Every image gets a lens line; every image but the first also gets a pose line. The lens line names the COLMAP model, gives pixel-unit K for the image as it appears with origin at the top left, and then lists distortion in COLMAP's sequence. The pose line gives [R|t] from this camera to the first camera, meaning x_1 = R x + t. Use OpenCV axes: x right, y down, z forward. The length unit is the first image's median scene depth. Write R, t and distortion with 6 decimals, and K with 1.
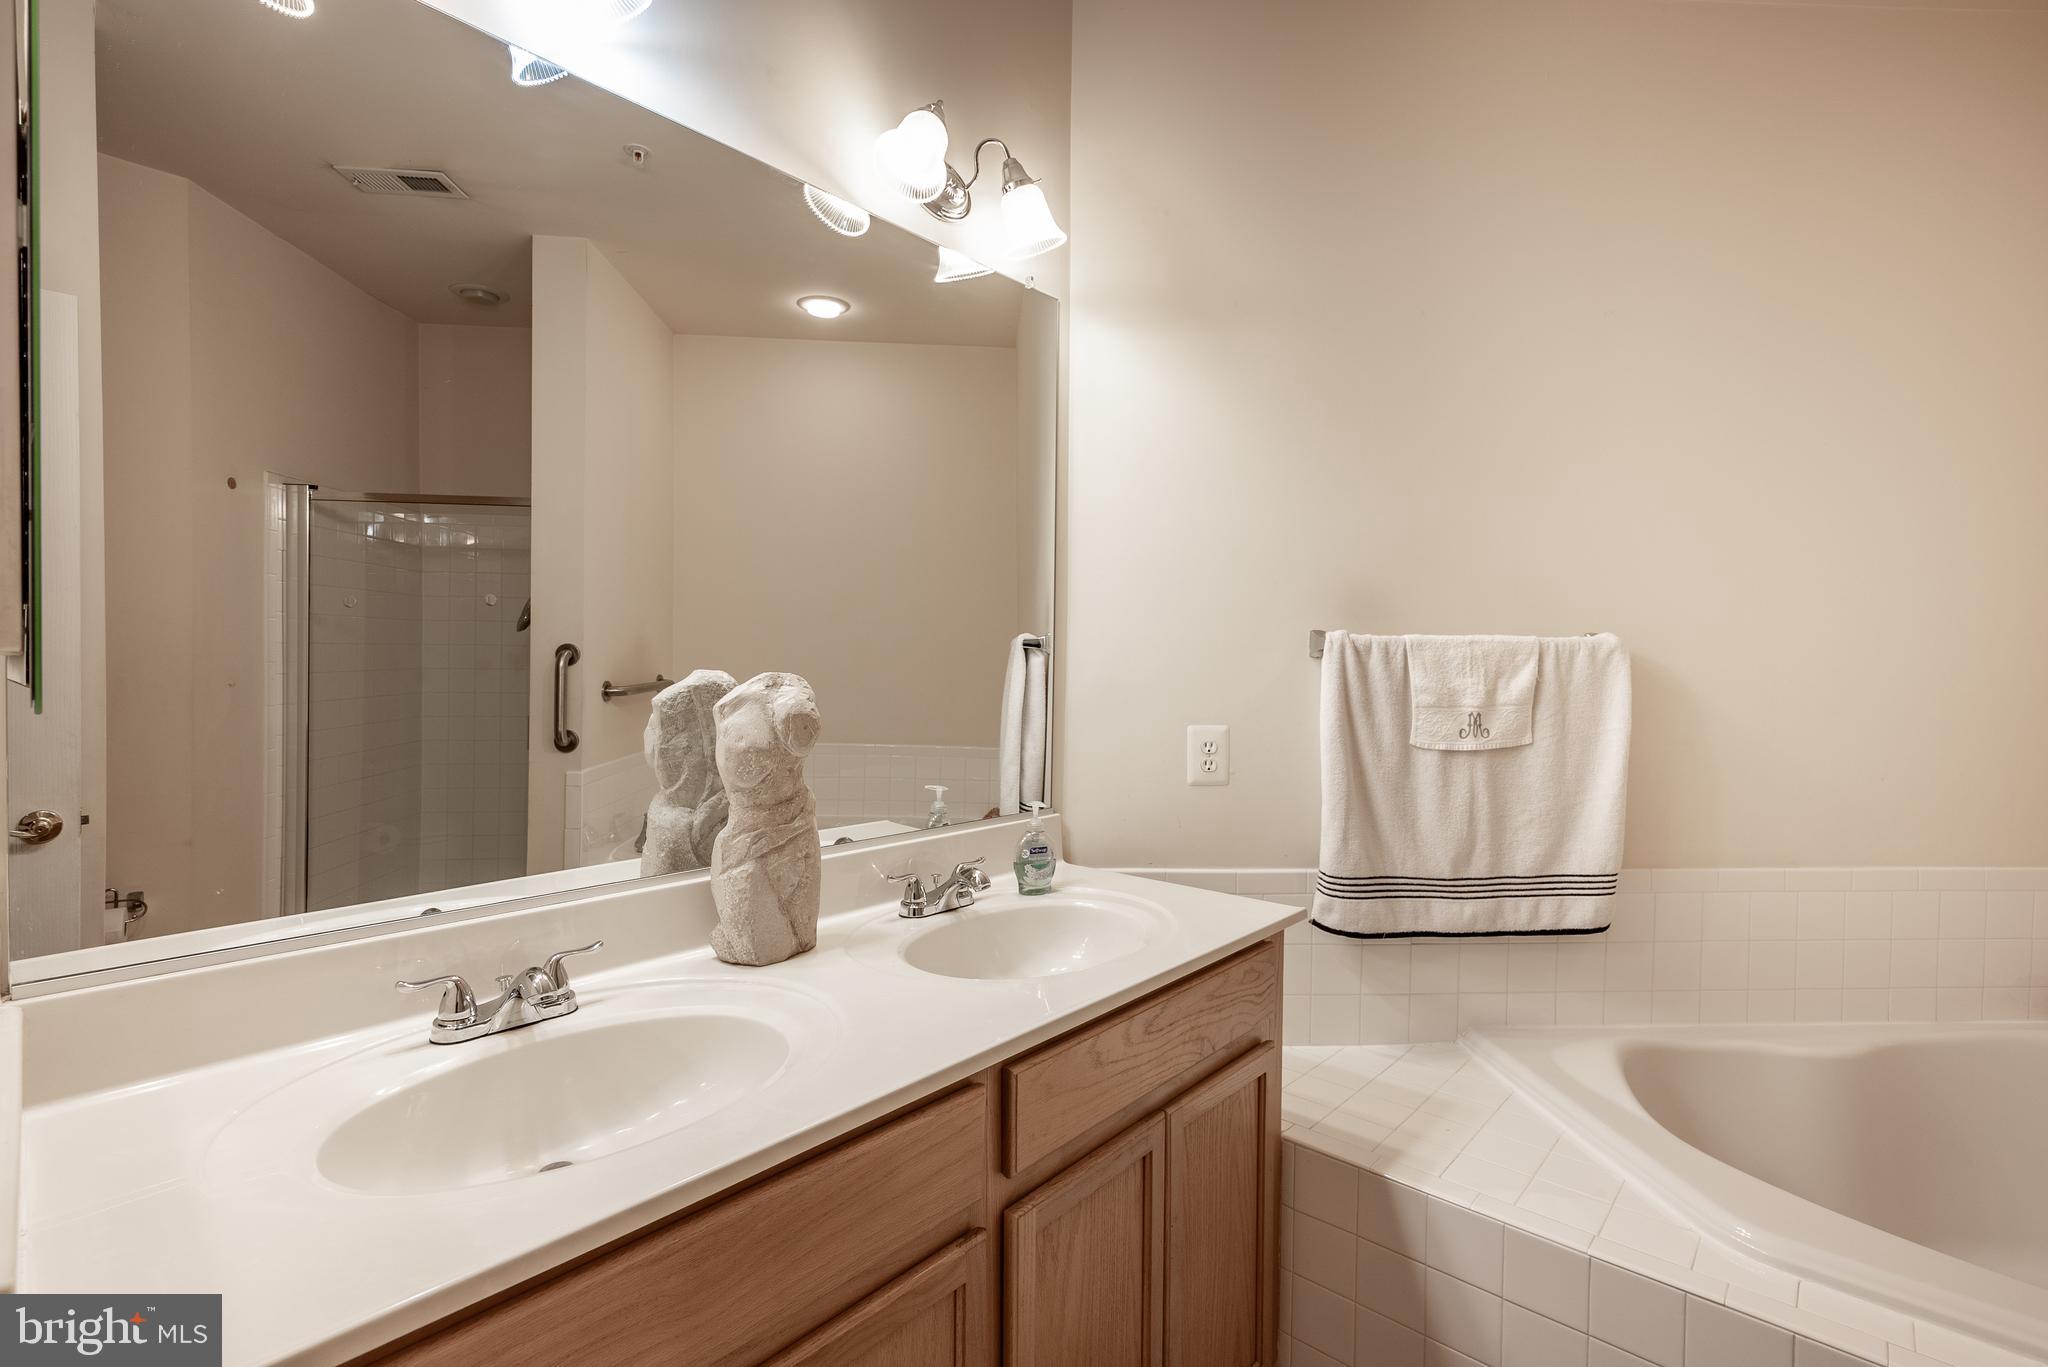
lens RADIAL K [[947.0, 0, 1024.0], [0, 947.0, 683.5], [0, 0, 1]] dist [0.000191, 0.009619]
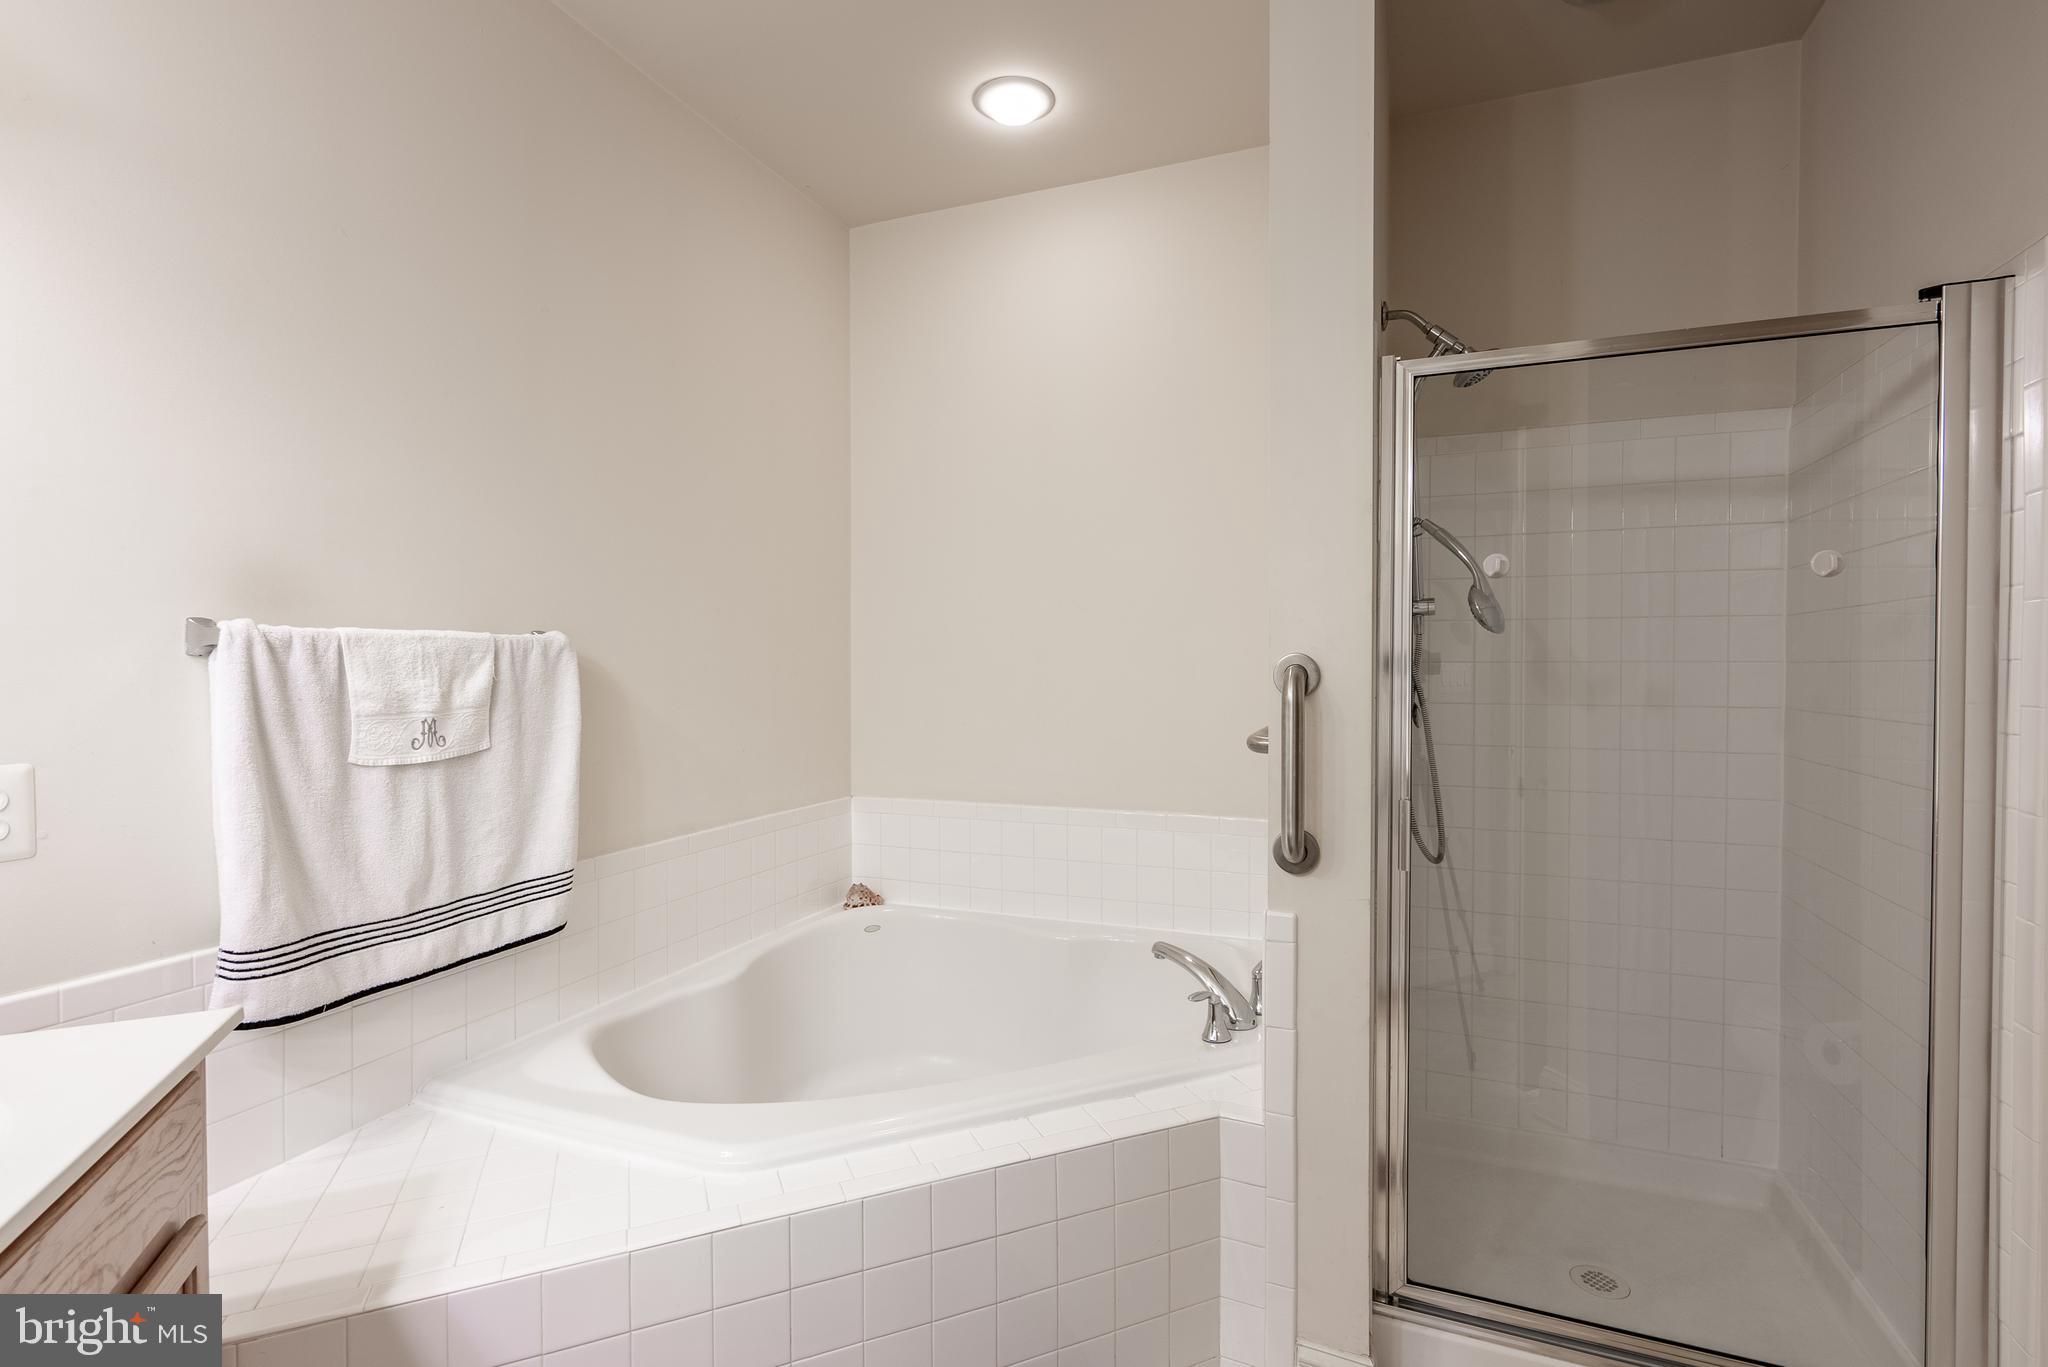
lens RADIAL K [[947.0, 0, 1024.0], [0, 947.0, 683.5], [0, 0, 1]] dist [0.000191, 0.009619]
pose [[0.425802, -0.027685, 0.904393, -0.080545], [0.026925, 0.999477, 0.017919, -0.002683], [-0.904416, 0.016721, 0.426324, 0.129631]]
